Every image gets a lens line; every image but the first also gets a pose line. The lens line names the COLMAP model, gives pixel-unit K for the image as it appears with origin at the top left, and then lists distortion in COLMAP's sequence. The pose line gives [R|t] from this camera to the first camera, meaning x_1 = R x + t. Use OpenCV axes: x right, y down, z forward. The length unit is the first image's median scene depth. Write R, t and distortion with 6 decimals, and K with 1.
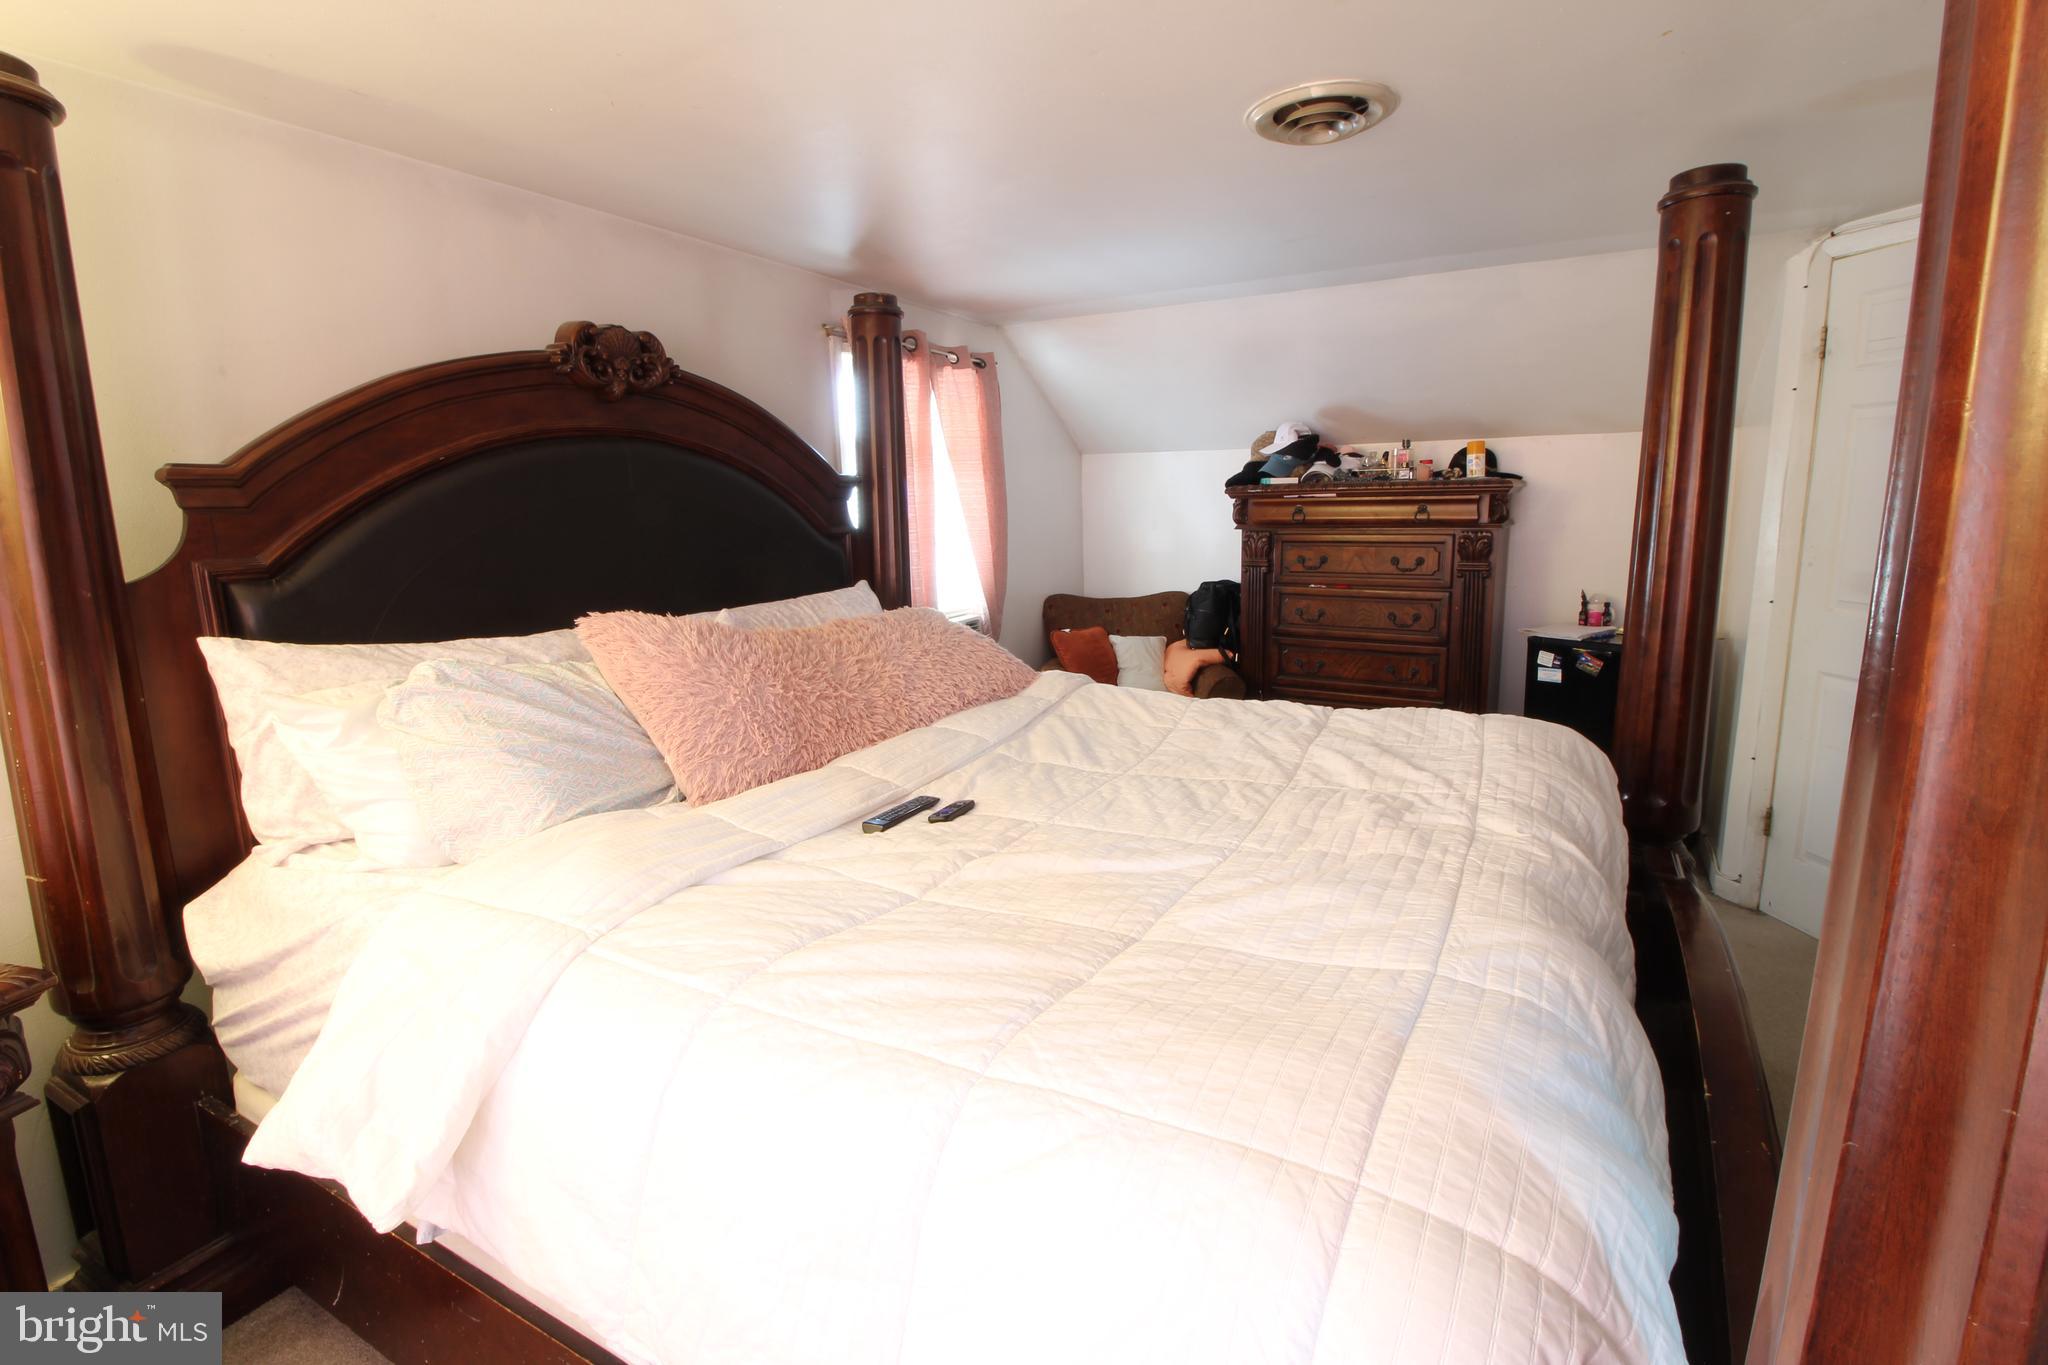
lens RADIAL K [[952.1, 0, 1031.7], [0, 952.1, 678.4], [0, 0, 1]] dist [-0.002463, -0.011771]
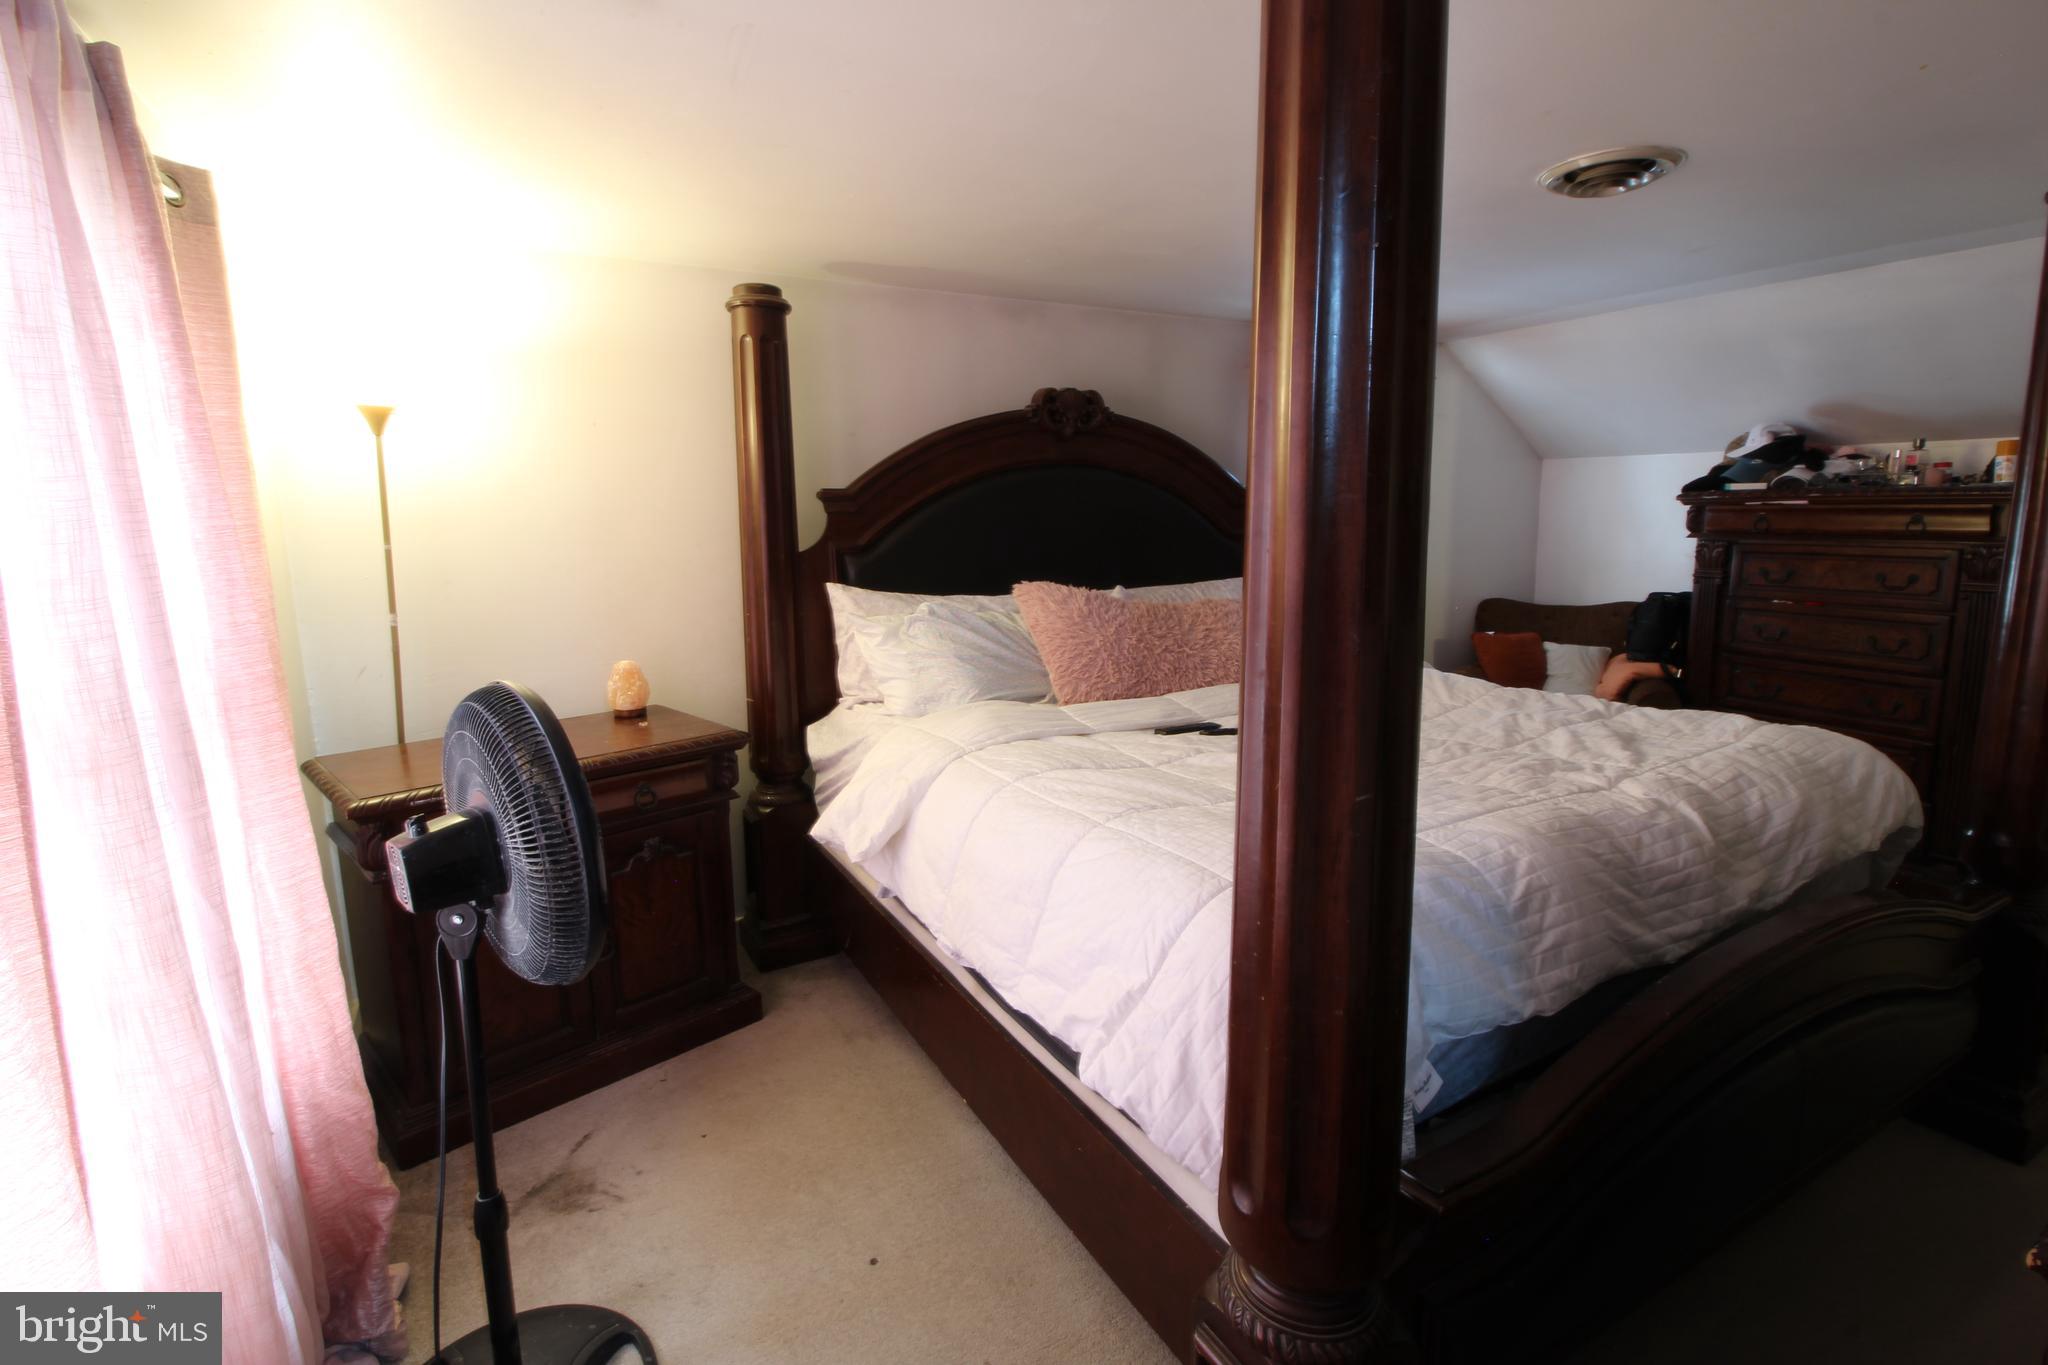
lens RADIAL K [[927.1, 0, 1024.0], [0, 927.1, 682.5], [0, 0, 1]] dist [-0.002832, -0.012634]
pose [[0.850423, 0.098855, -0.516728, 0.324670], [-0.095218, 0.994888, 0.033625, 0.042864], [0.517410, 0.020606, 0.855489, -0.282296]]
